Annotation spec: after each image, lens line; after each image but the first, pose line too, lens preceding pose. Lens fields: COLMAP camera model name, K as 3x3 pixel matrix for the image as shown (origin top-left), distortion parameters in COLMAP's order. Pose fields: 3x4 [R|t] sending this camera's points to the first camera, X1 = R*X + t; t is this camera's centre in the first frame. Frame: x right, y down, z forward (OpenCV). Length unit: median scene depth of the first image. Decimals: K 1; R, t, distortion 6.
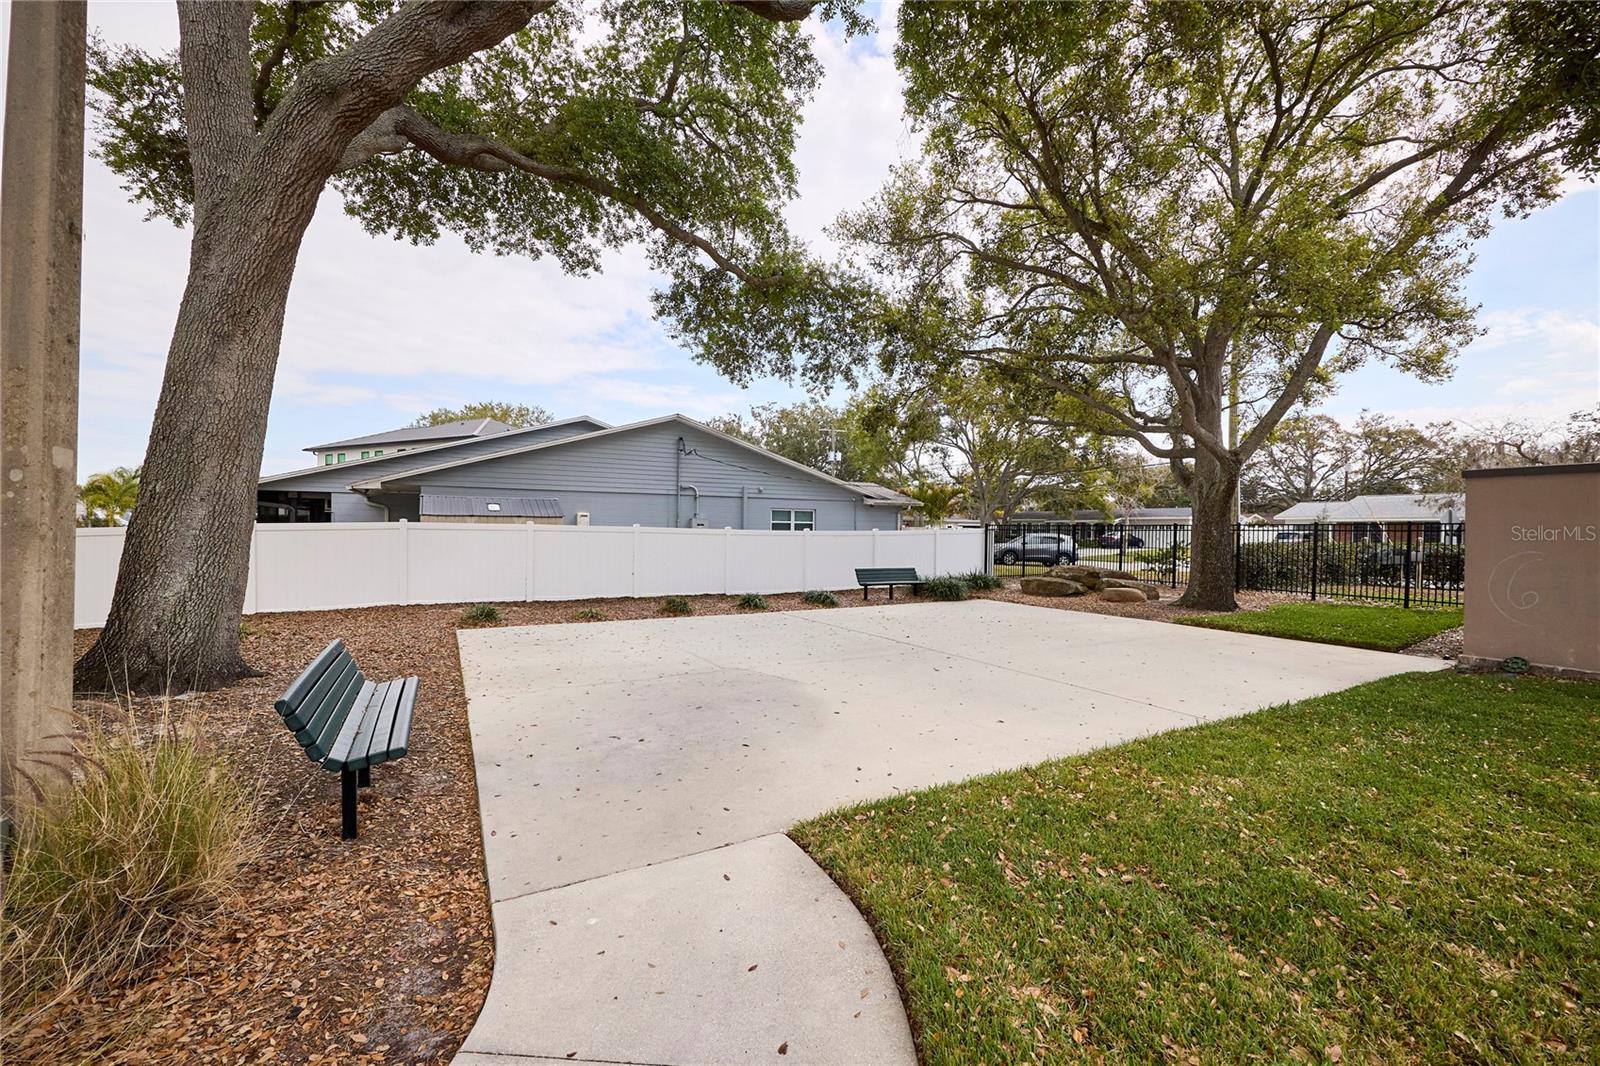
lens RADIAL K [[648.3, 0, 794.3], [0, 648.3, 533.3], [0, 0, 1]] dist [0.004453, 0.000308]
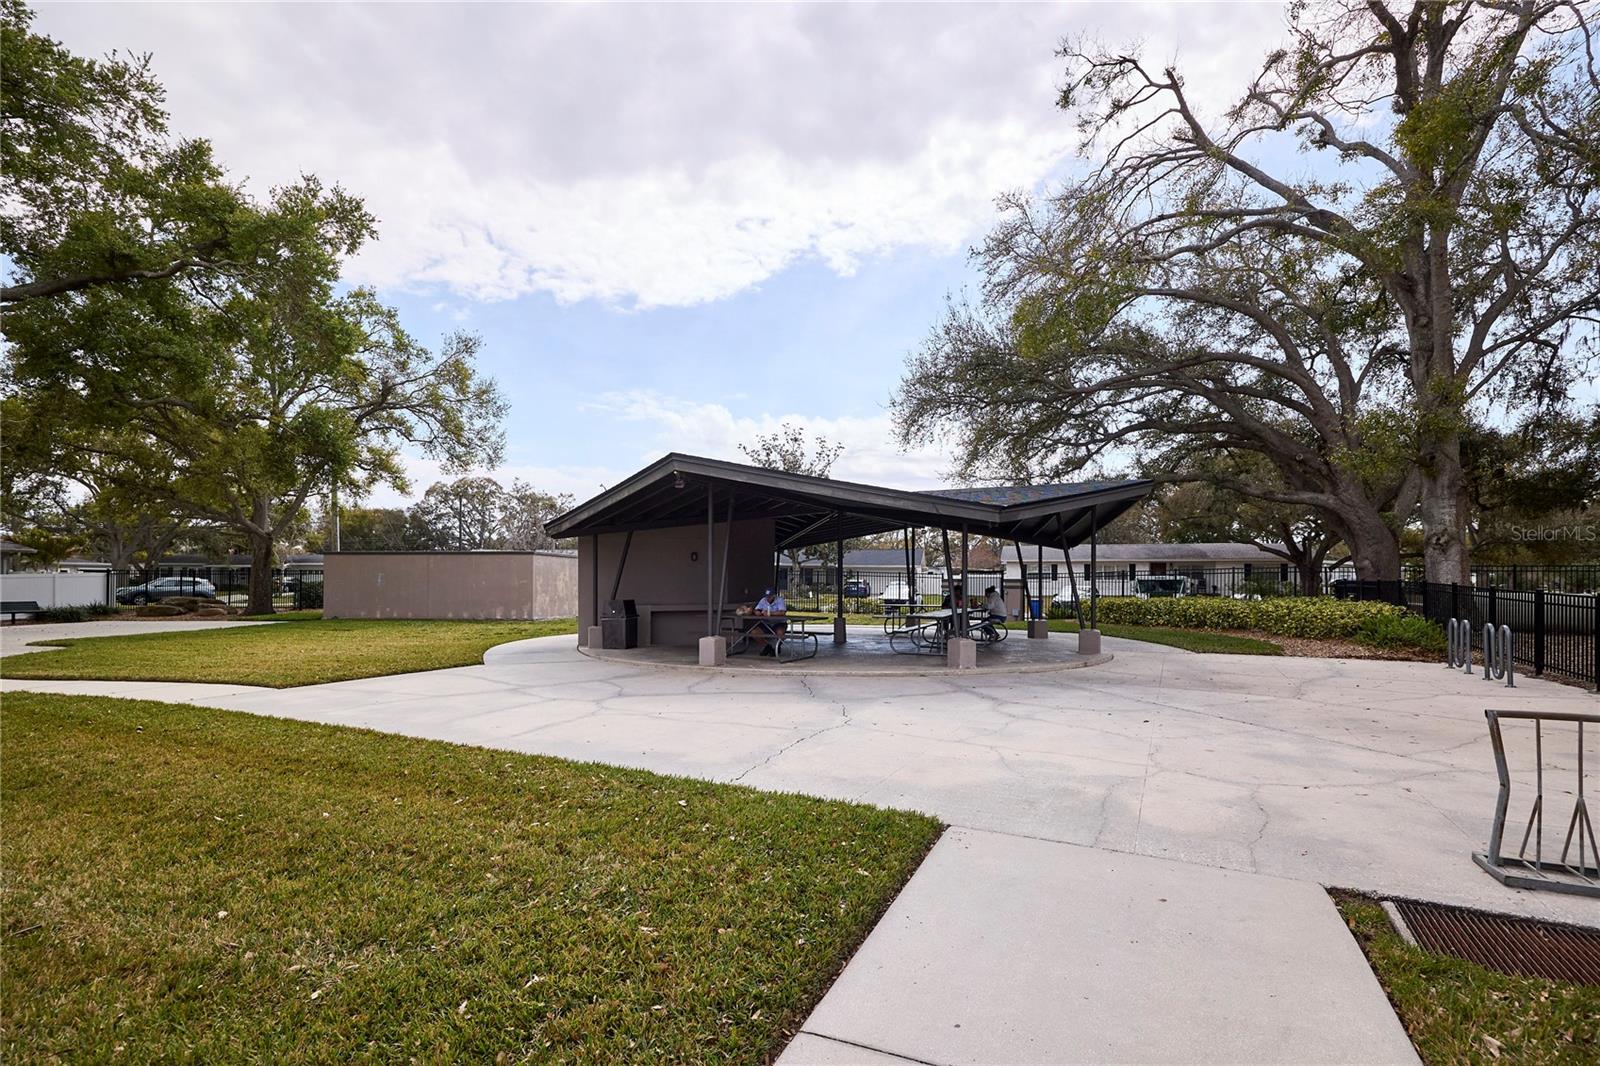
lens RADIAL K [[762.9, 0, 811.3], [0, 762.9, 570.1], [0, 0, 1]] dist [0.002472, 0.000420]
pose [[0.530114, 0.004288, 0.847915, -0.106194], [0.006100, 0.999942, -0.008871, 0.004045], [-0.847904, 0.009875, 0.530057, -0.417050]]
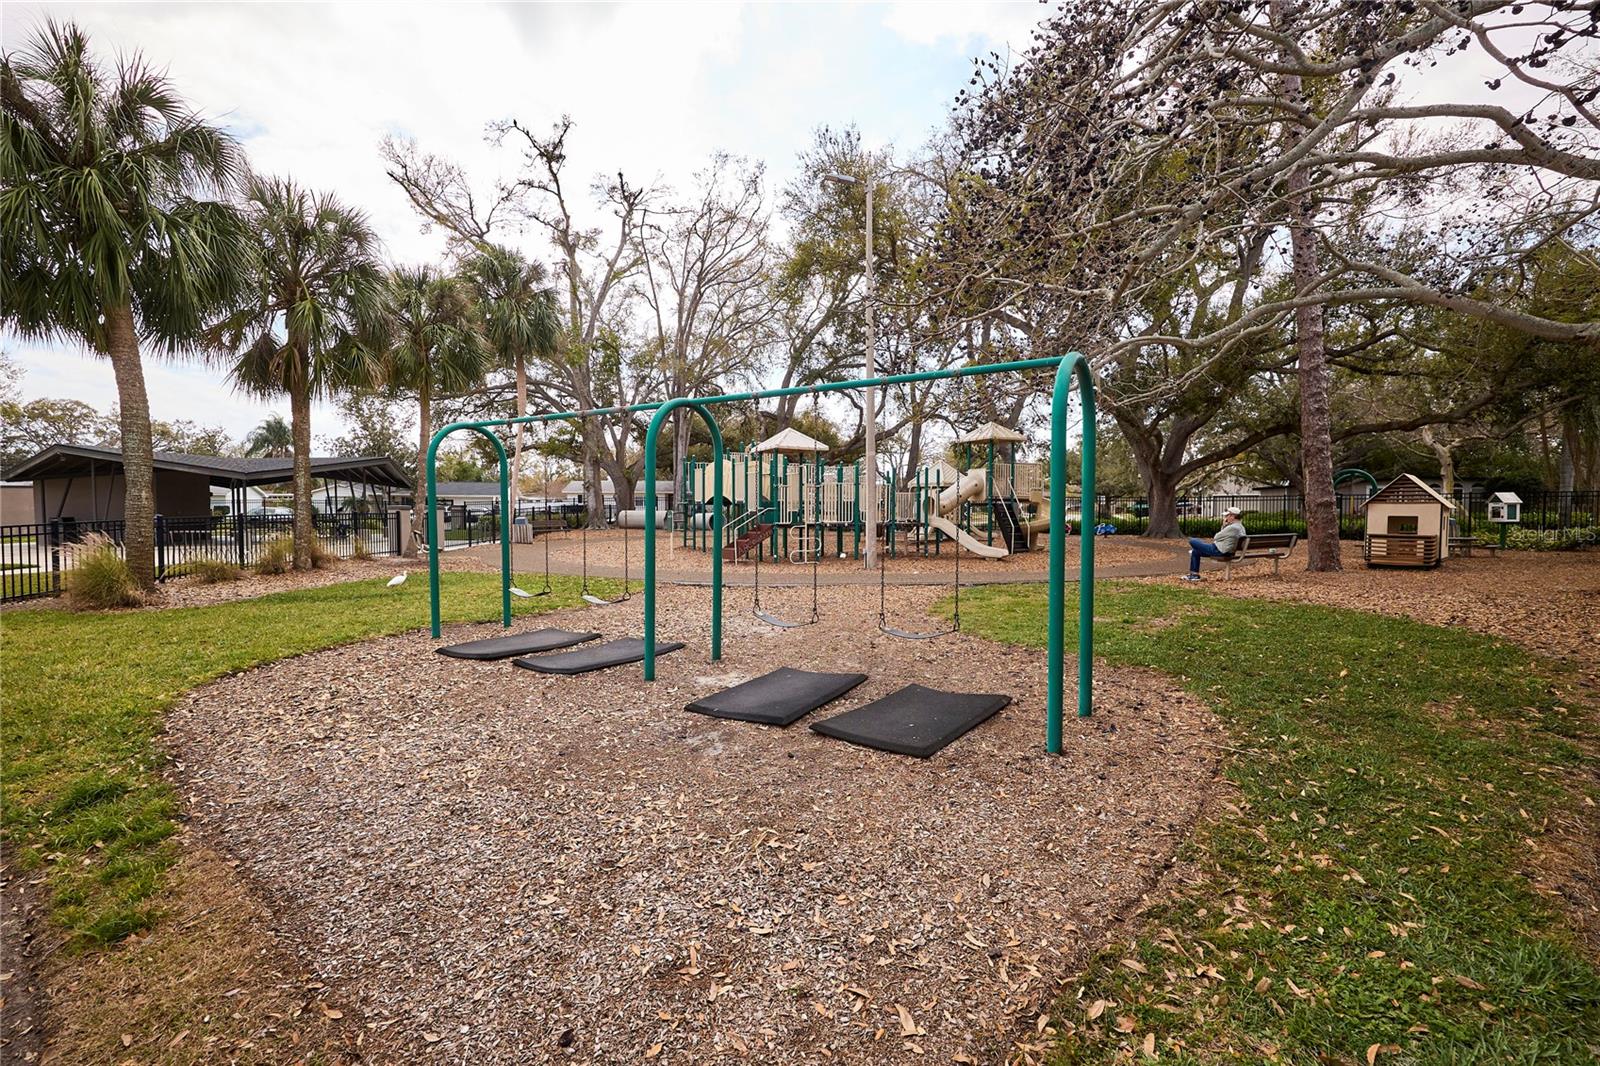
lens RADIAL K [[705.0, 0, 790.5], [0, 705.0, 529.5], [0, 0, 1]] dist [0.018316, -0.002001]
pose [[0.202486, -0.035621, 0.978637, -0.279676], [0.005744, 0.999364, 0.035187, 0.006508], [-0.979268, -0.001503, 0.202561, -0.798958]]
